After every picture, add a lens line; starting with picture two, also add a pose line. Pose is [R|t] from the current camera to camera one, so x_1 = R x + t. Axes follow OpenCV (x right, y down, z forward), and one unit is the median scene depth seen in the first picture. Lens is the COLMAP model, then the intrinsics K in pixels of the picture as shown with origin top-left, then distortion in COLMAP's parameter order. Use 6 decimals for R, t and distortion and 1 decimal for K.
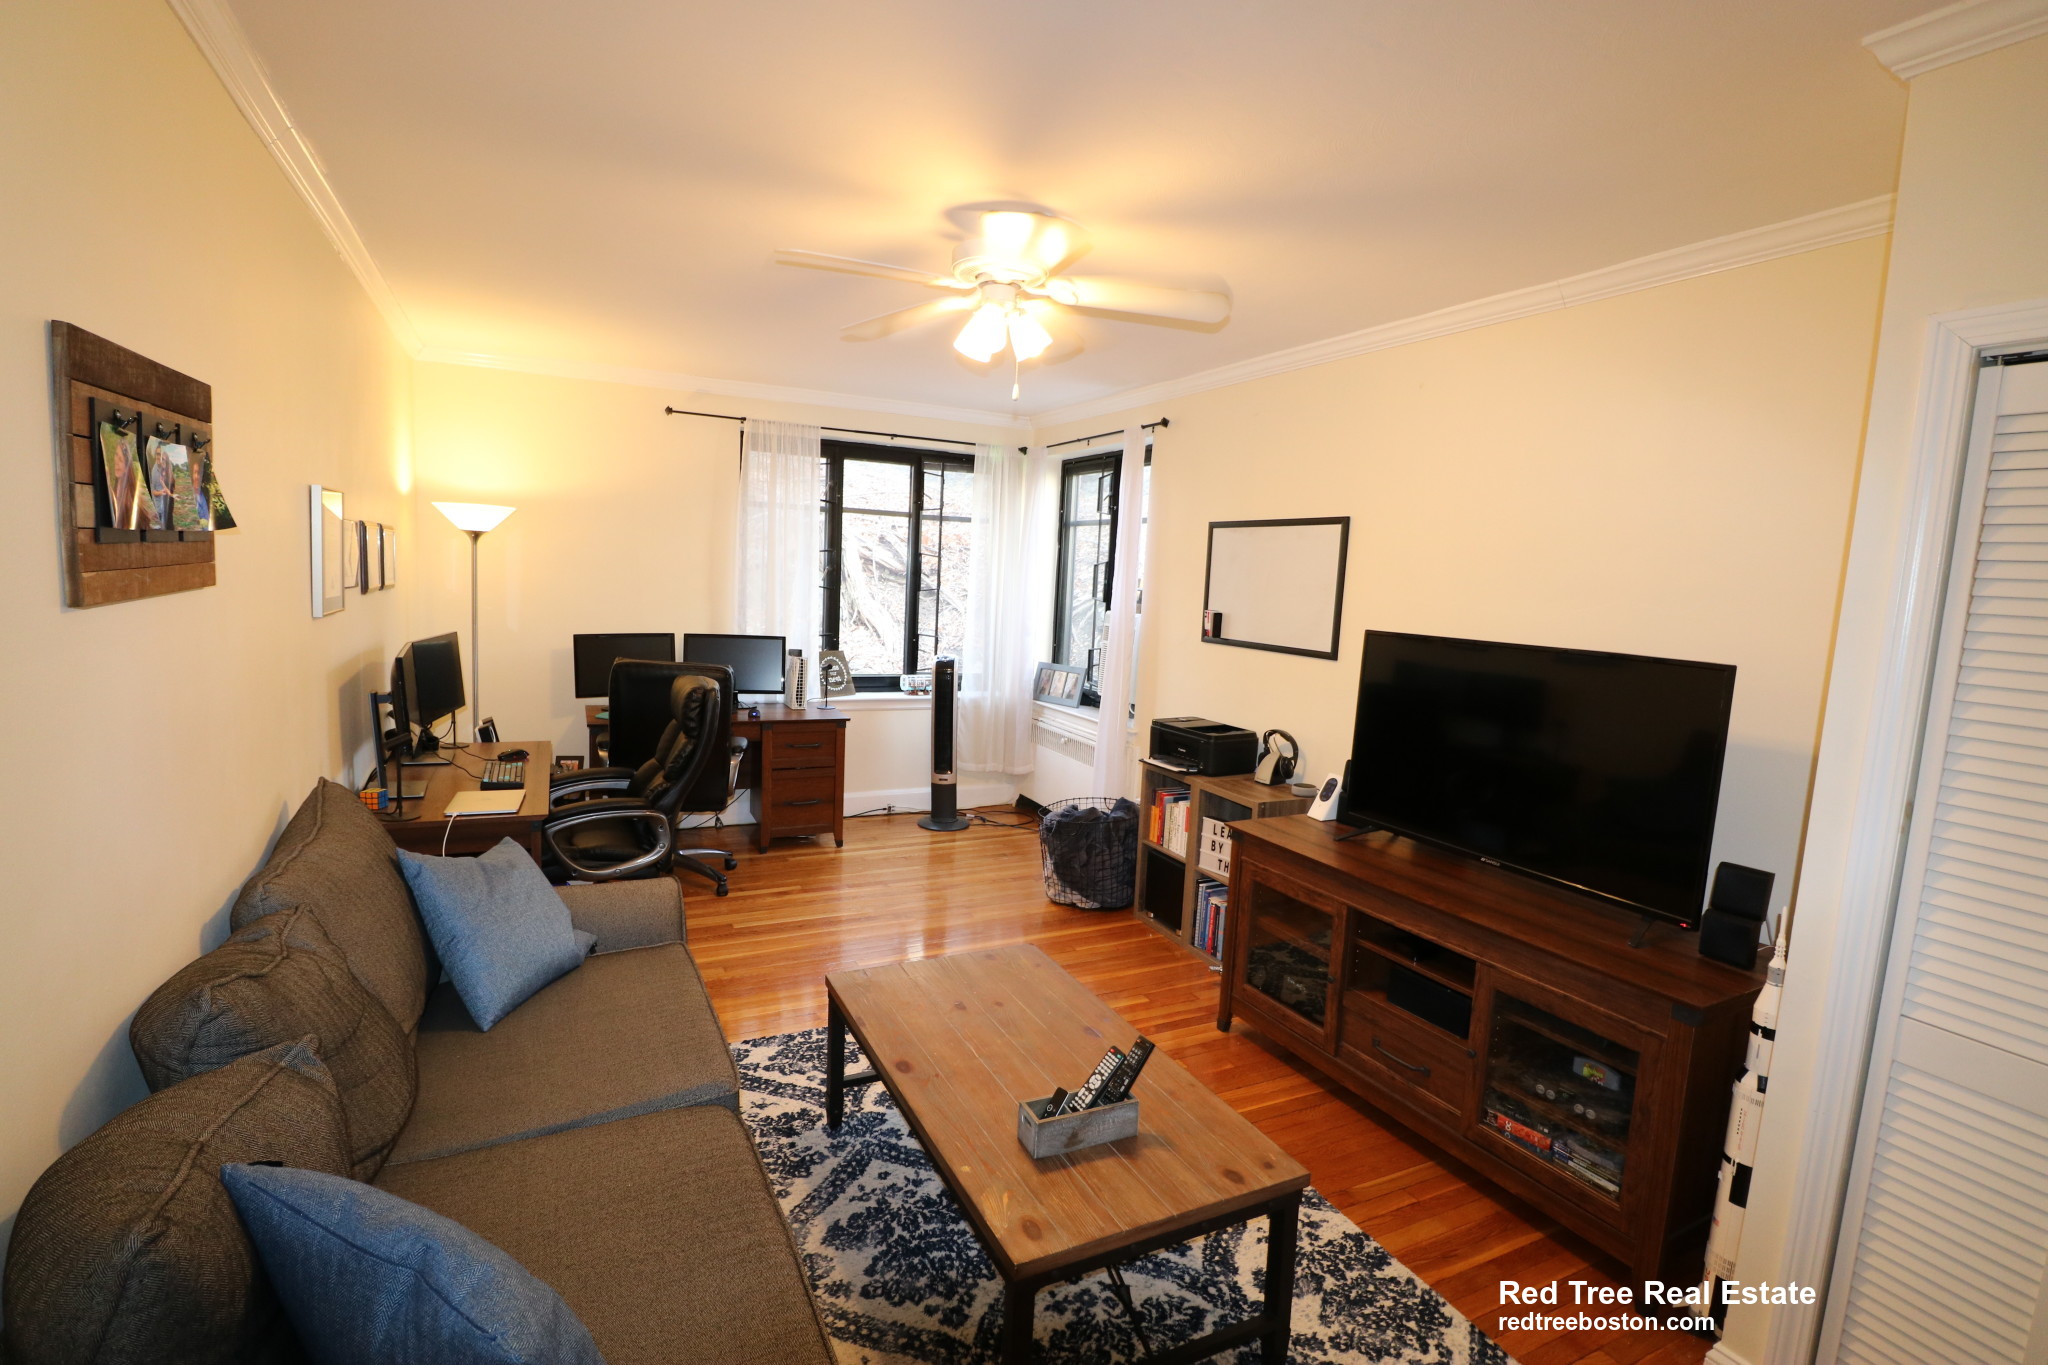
lens RADIAL K [[948.3, 0, 1011.5], [0, 948.3, 678.3], [0, 0, 1]] dist [0.000788, 0.000114]
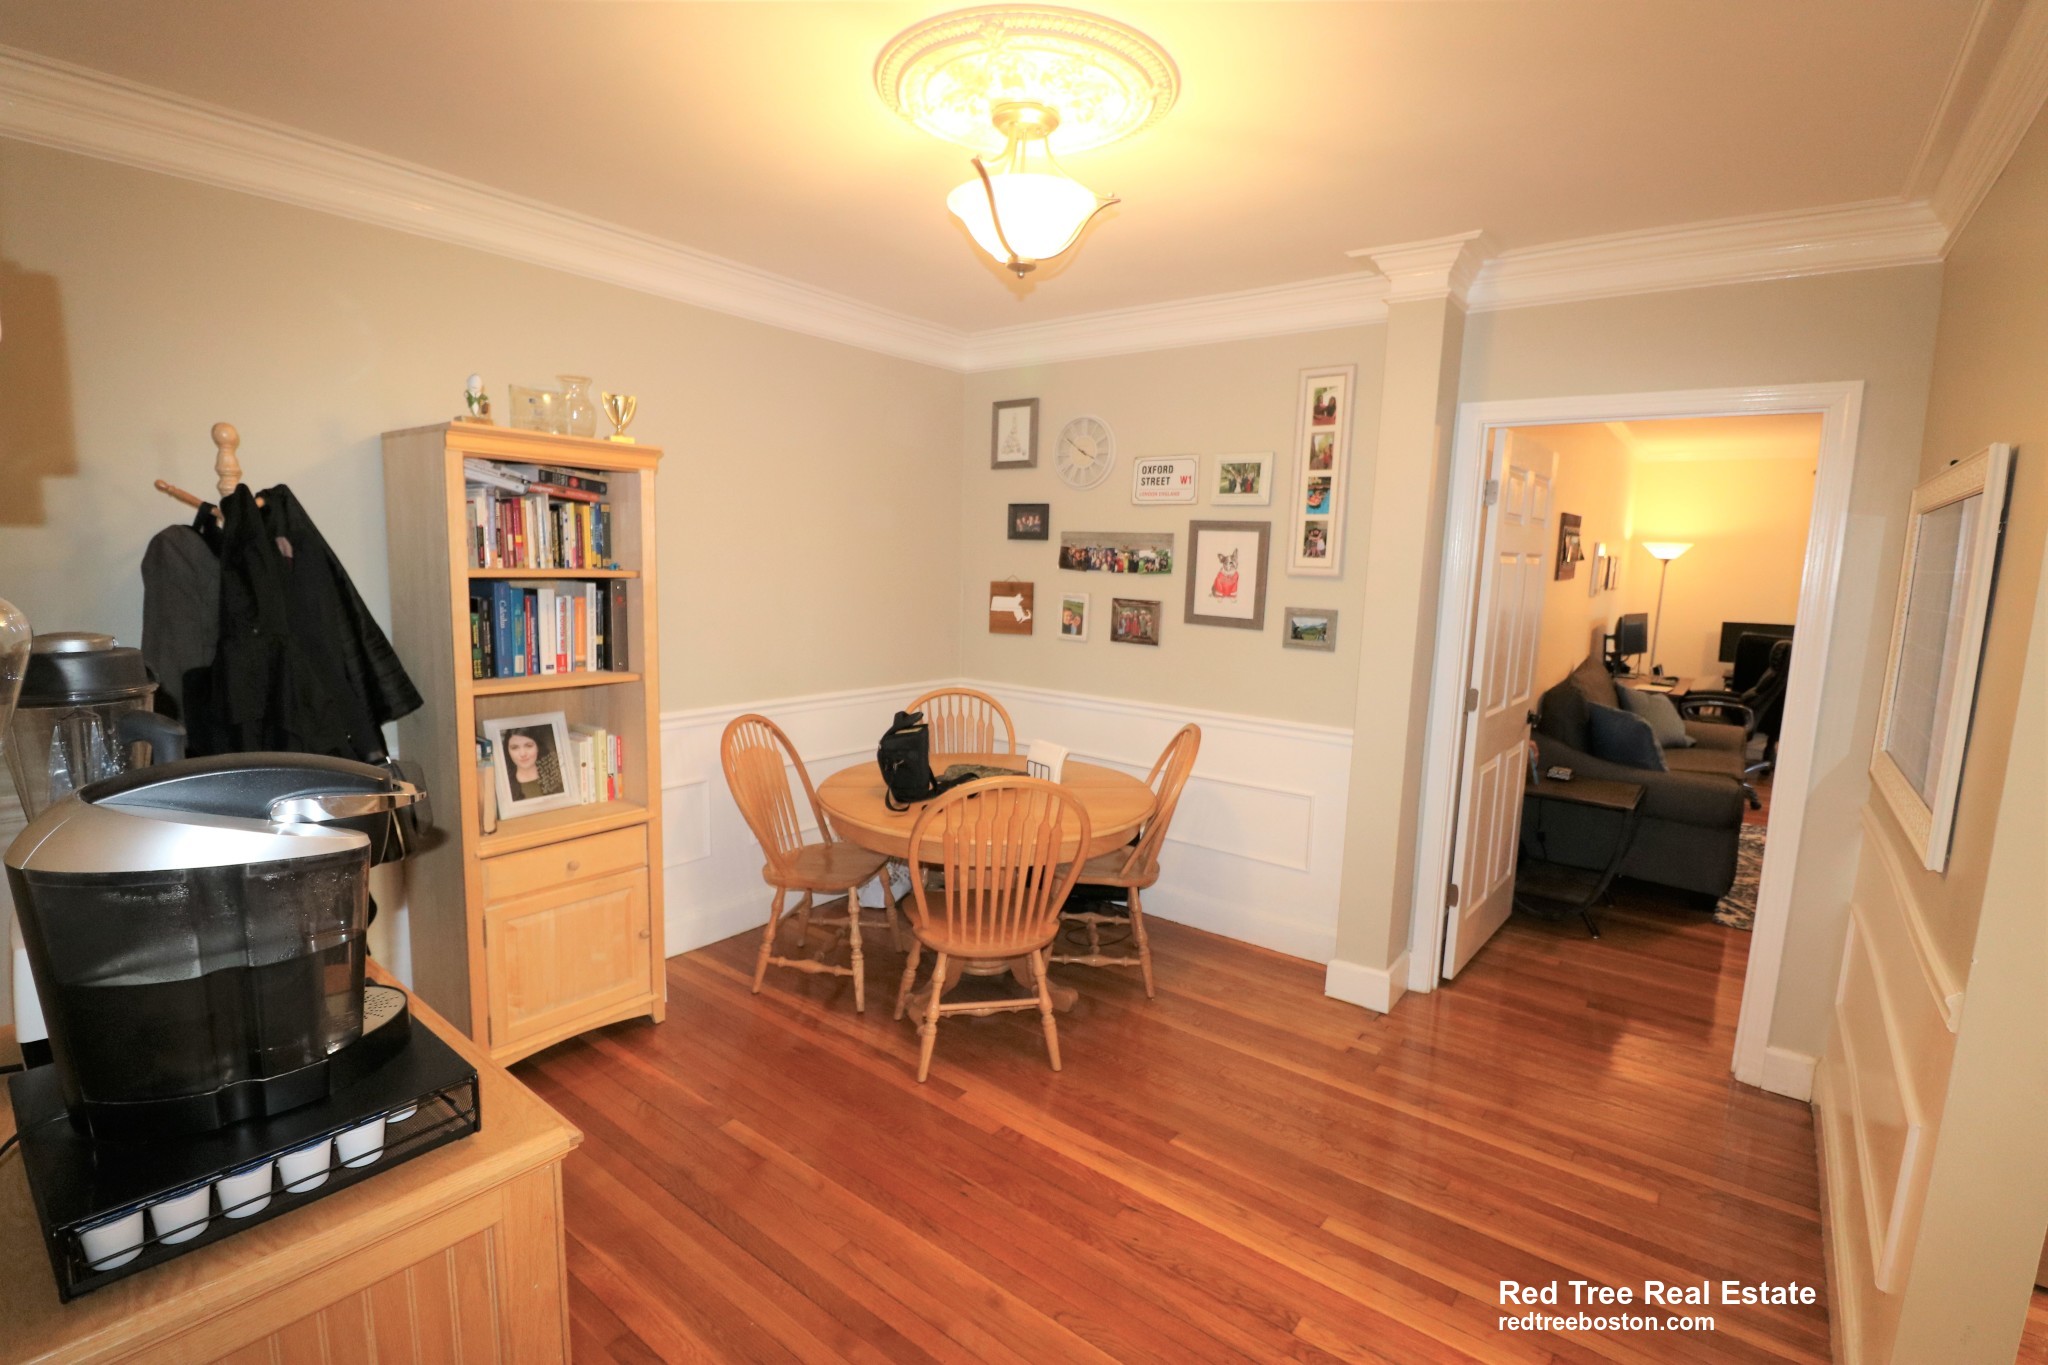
lens RADIAL K [[948.3, 0, 1013.8], [0, 948.3, 682.0], [0, 0, 1]] dist [0.000788, 0.000114]
pose [[0.445612, 0.090898, -0.890600, 0.529048], [-0.113712, 0.992521, 0.044404, 0.144148], [0.887975, 0.081485, 0.452615, -0.932098]]
